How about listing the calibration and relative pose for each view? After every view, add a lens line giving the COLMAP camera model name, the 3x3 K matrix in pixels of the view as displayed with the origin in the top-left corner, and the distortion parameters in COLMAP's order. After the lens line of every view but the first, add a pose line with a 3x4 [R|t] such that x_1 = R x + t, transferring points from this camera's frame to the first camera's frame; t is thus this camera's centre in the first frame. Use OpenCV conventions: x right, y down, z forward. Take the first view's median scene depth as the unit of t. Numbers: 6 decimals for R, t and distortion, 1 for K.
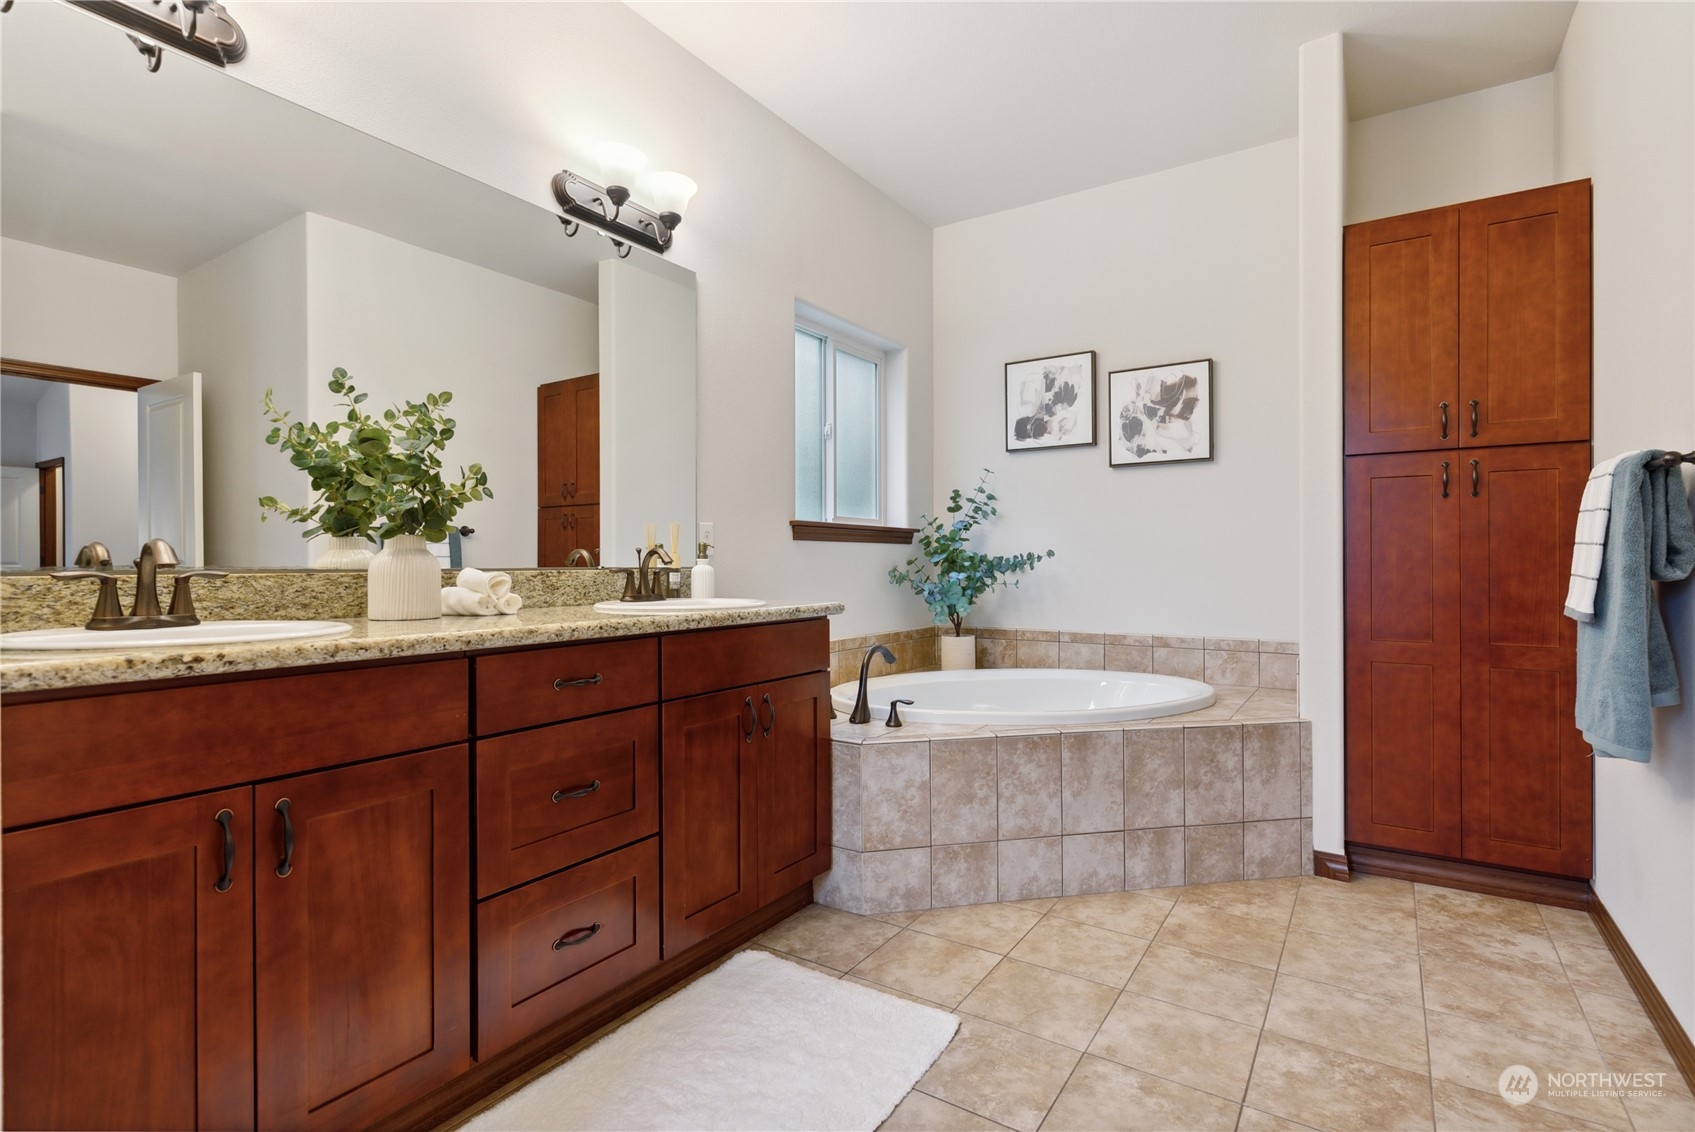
lens RADIAL K [[807.6, 0, 847.5], [0, 807.6, 566.0], [0, 0, 1]] dist [0.002325, 0.000553]
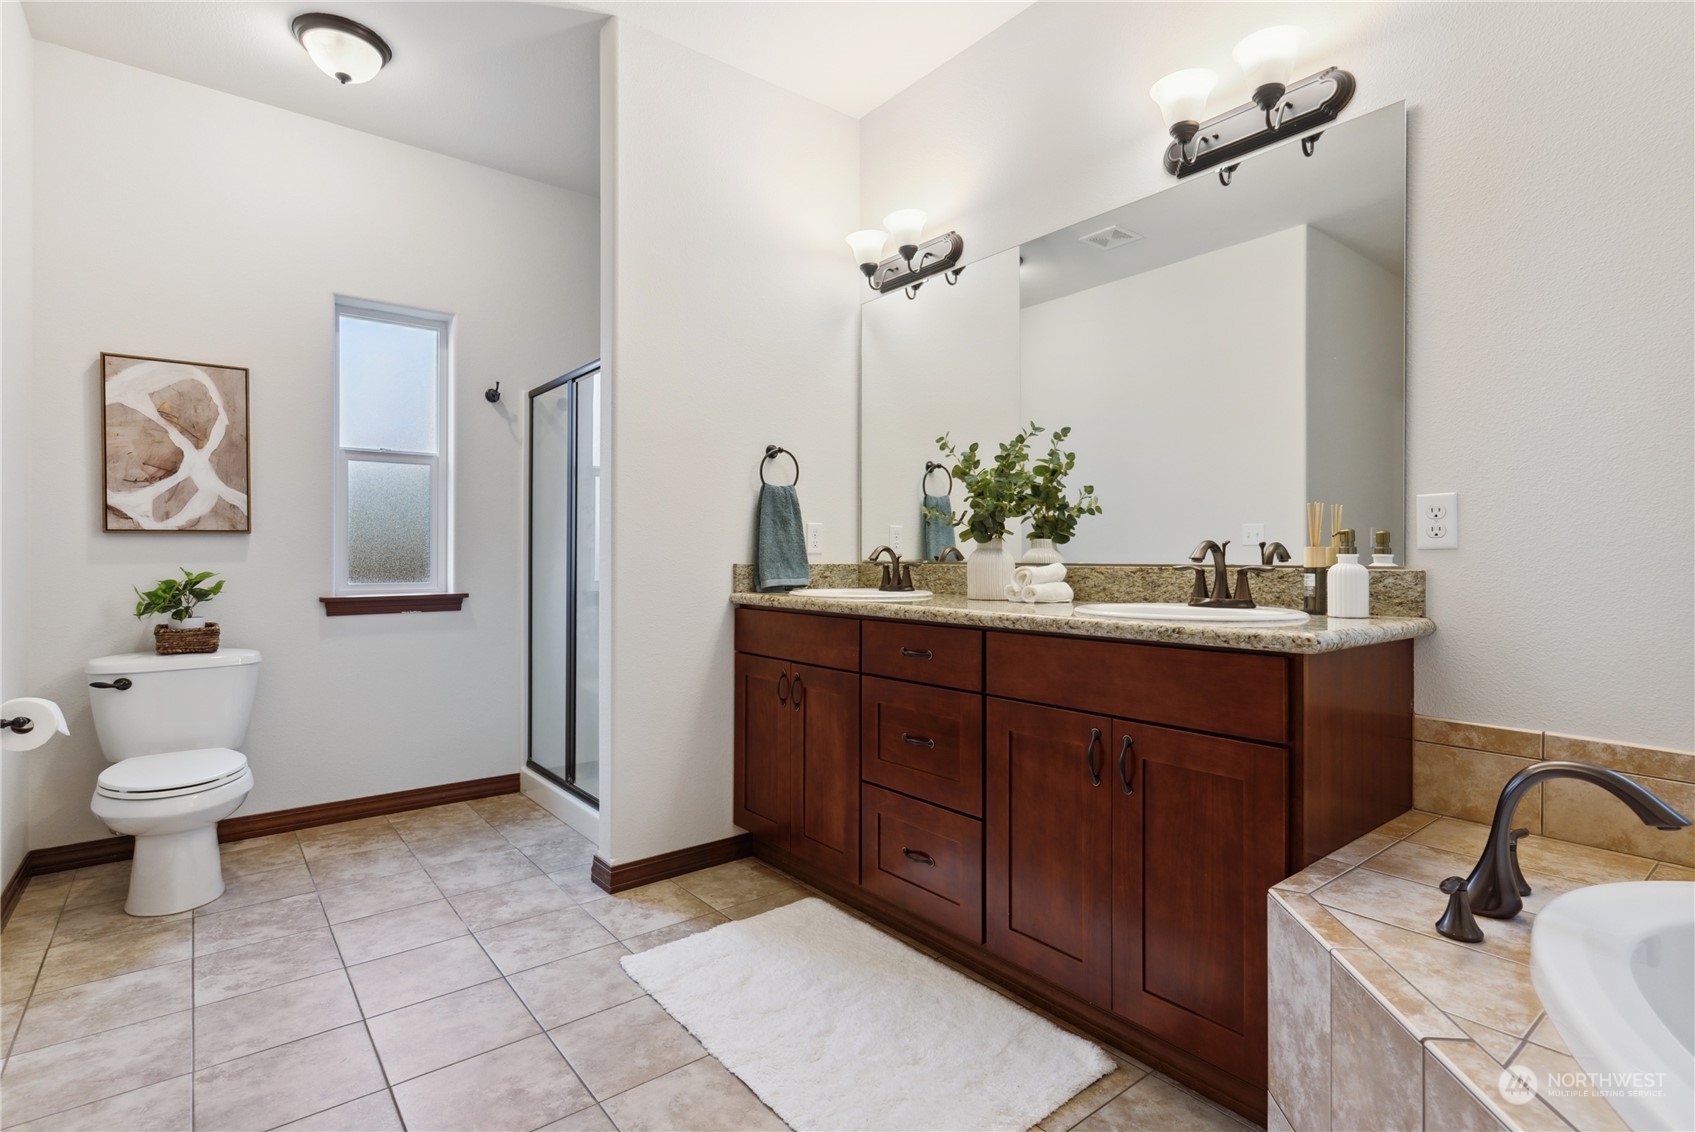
lens RADIAL K [[807.6, 0, 847.5], [0, 807.6, 566.0], [0, 0, 1]] dist [0.002325, 0.000553]
pose [[-0.296786, 0.010685, -0.954884, 0.428200], [-0.006116, 0.999896, 0.013089, -0.003872], [0.954925, 0.009725, -0.296689, 0.609041]]
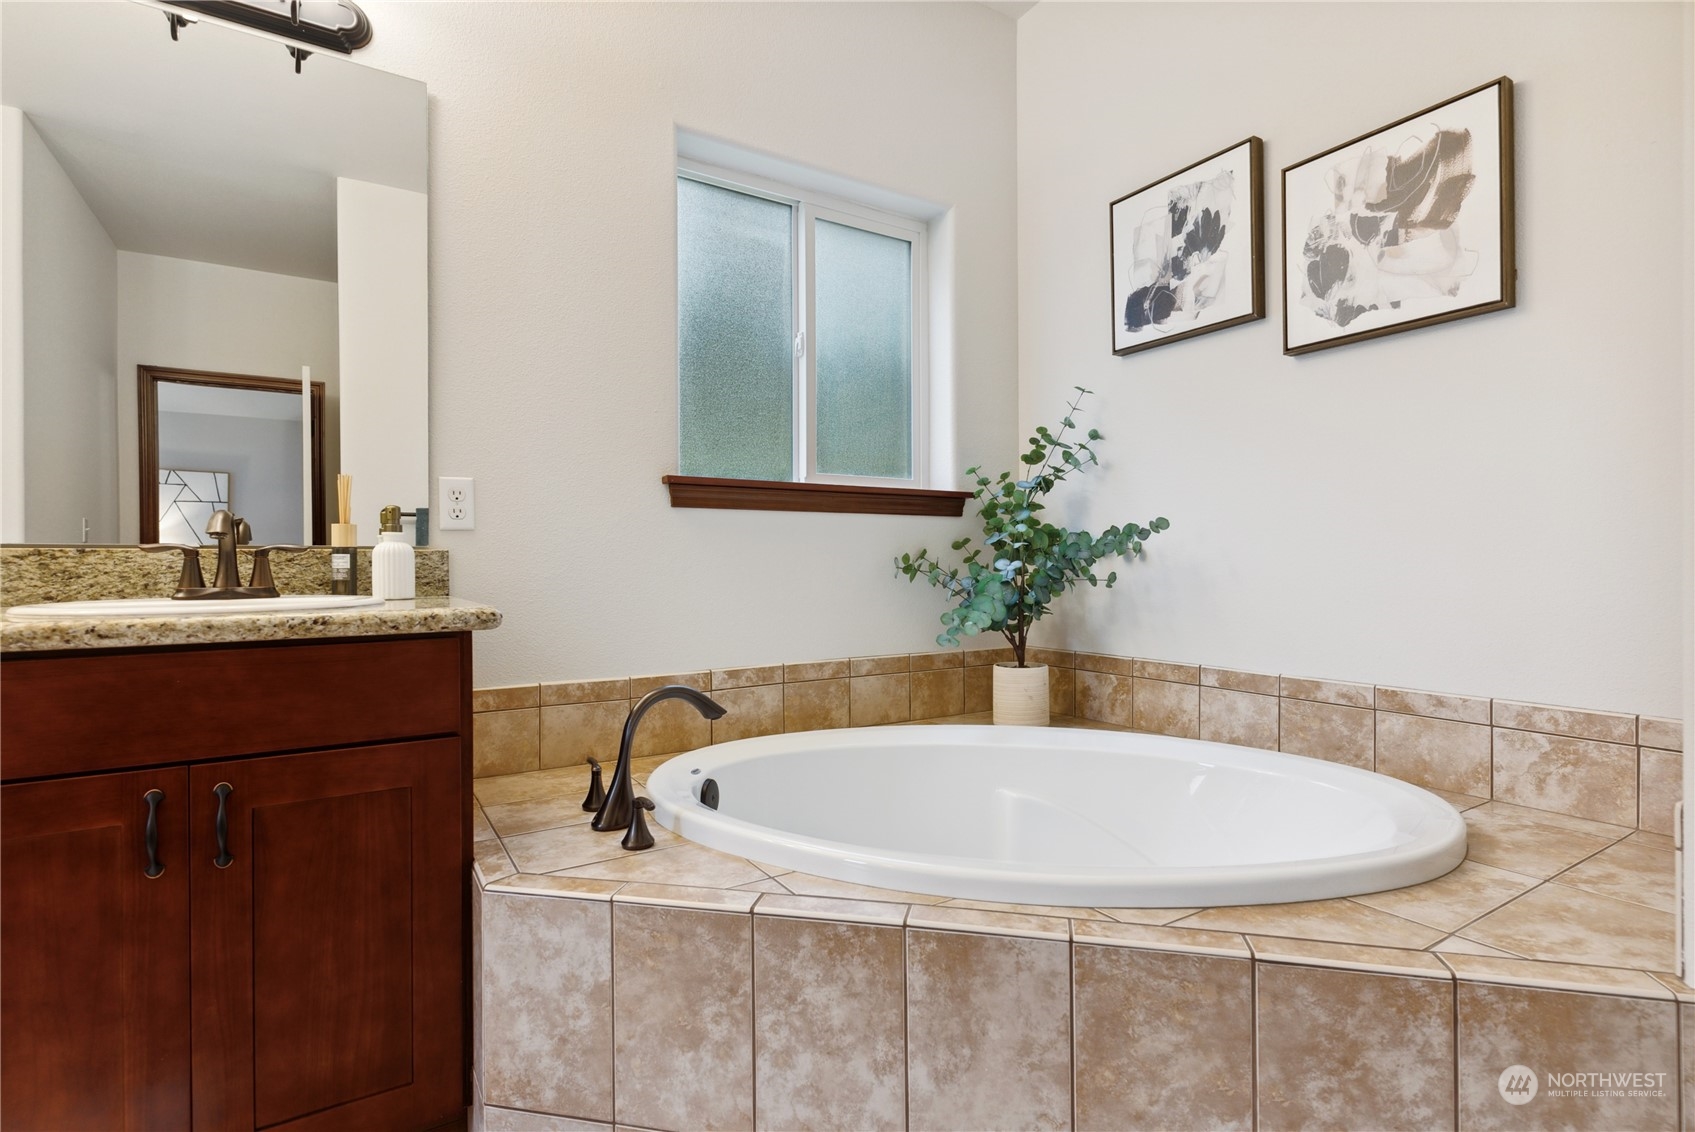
lens RADIAL K [[820.5, 0, 847.5], [0, 820.5, 566.0], [0, 0, 1]] dist [0.003808, 0.000154]
pose [[0.913293, -0.000049, -0.407302, 0.298009], [0.000737, 0.999999, 0.001532, 0.012306], [0.407302, -0.001700, 0.913292, 0.428438]]
